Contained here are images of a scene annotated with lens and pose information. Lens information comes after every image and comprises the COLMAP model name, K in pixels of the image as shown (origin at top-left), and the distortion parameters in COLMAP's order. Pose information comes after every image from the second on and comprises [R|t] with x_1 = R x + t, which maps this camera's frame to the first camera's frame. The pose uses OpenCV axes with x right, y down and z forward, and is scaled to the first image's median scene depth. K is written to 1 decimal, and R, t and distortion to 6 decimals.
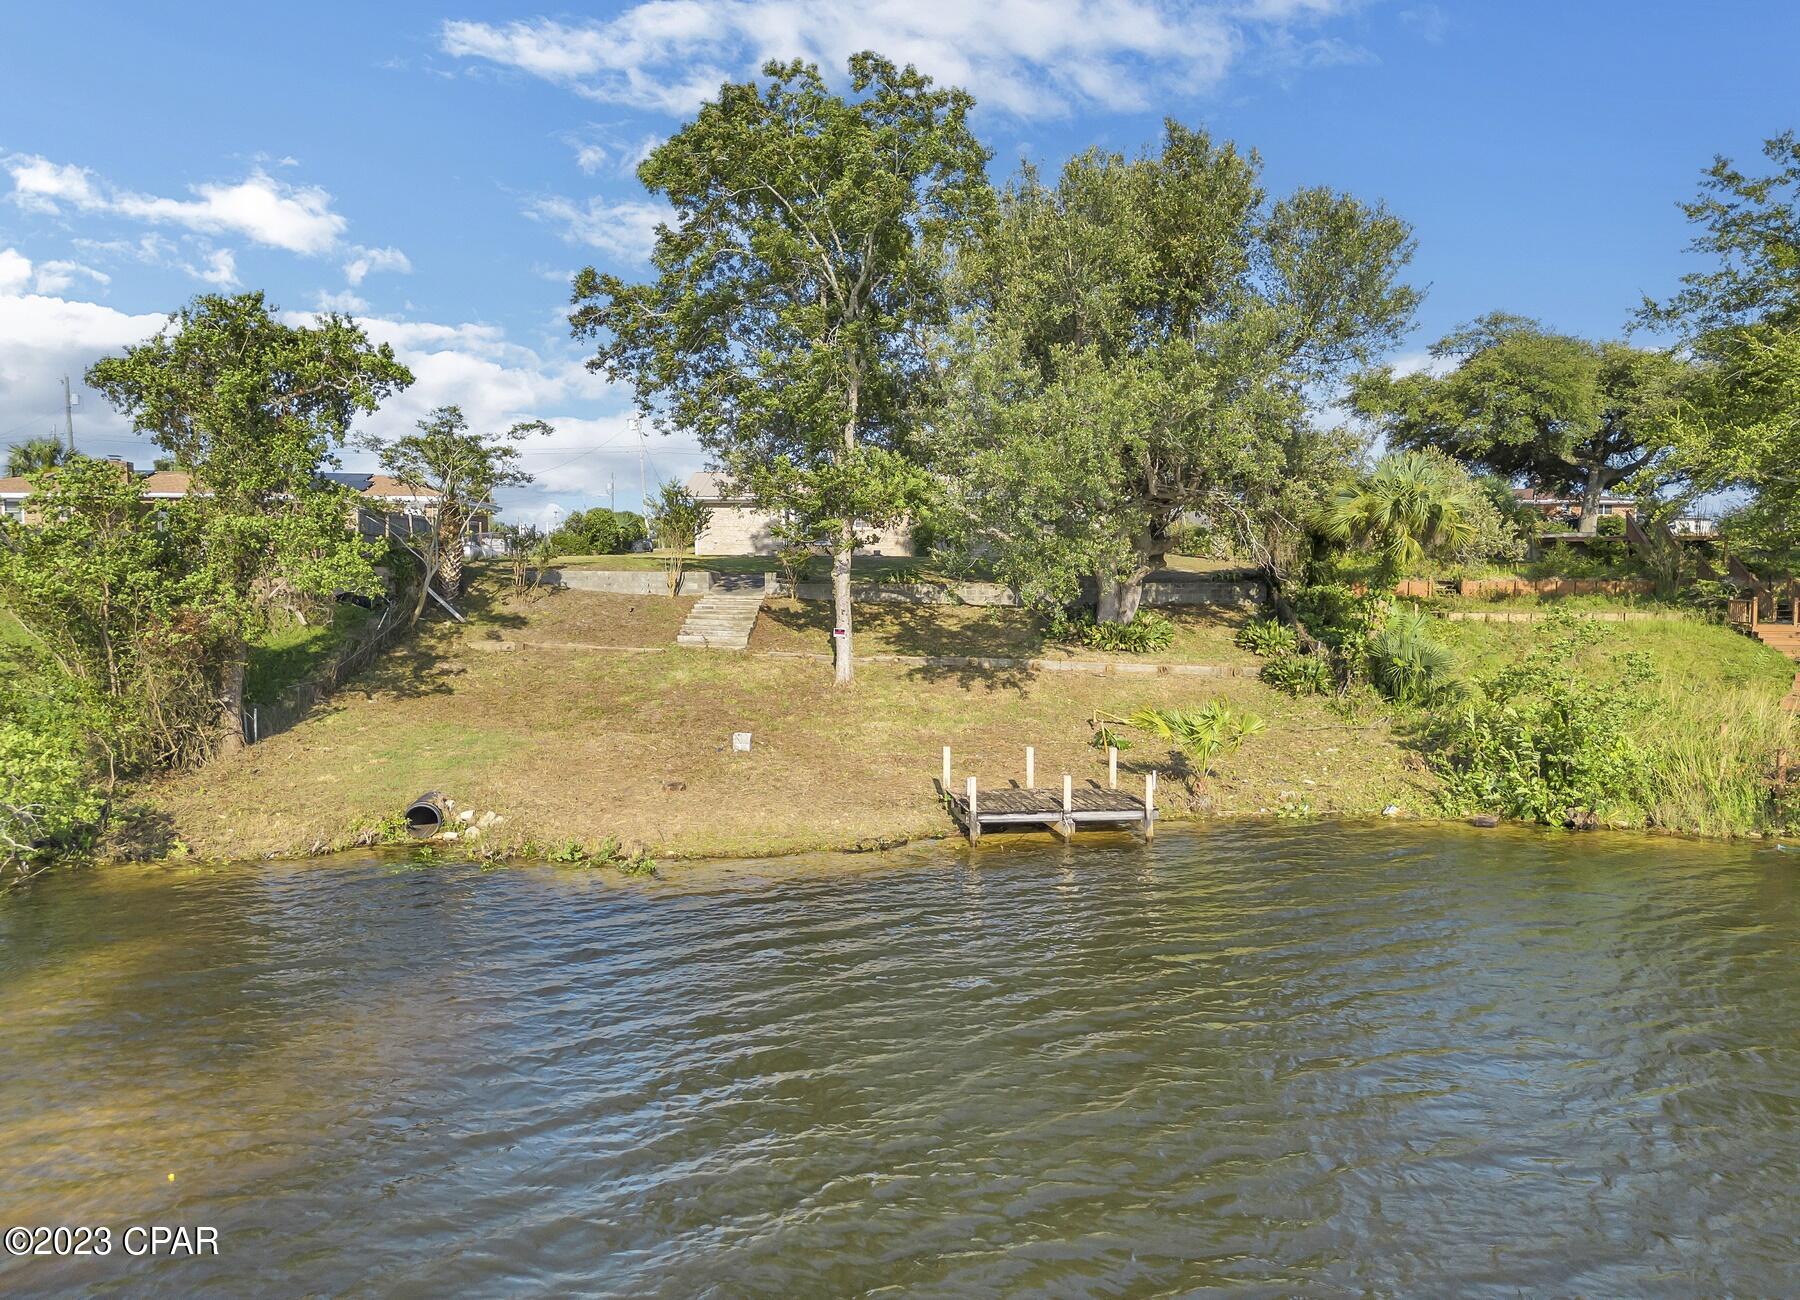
lens RADIAL K [[1299.7, 0, 900.0], [0, 1299.7, 650.0], [0, 0, 1]] dist [0.041570, -0.000757]
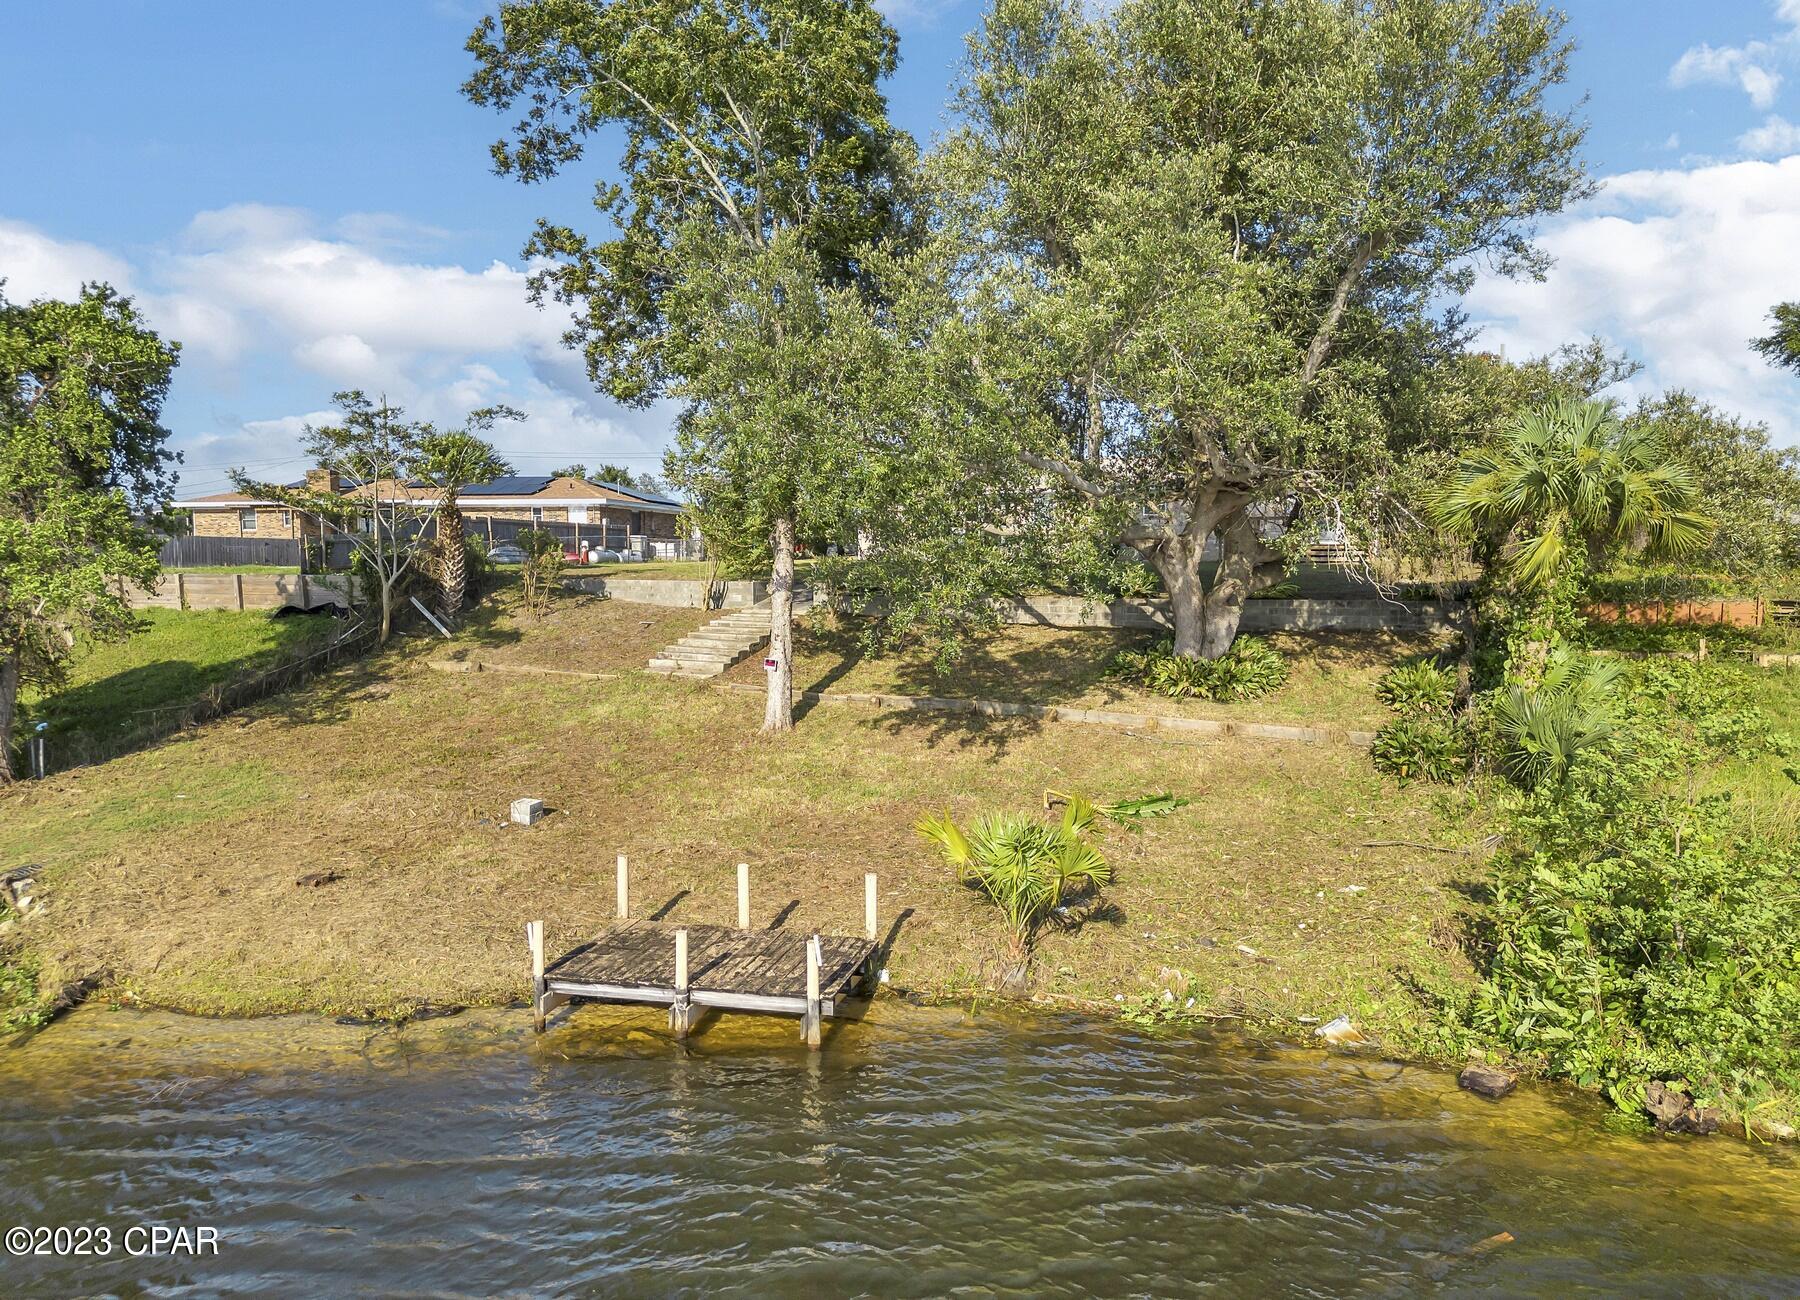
lens RADIAL K [[1299.7, 0, 900.0], [0, 1299.7, 650.0], [0, 0, 1]] dist [0.041570, -0.000757]
pose [[0.938601, 0.023381, -0.344211, 0.262397], [-0.023078, 0.999721, 0.004977, -0.024835], [0.344232, 0.003272, 0.938879, 0.276354]]
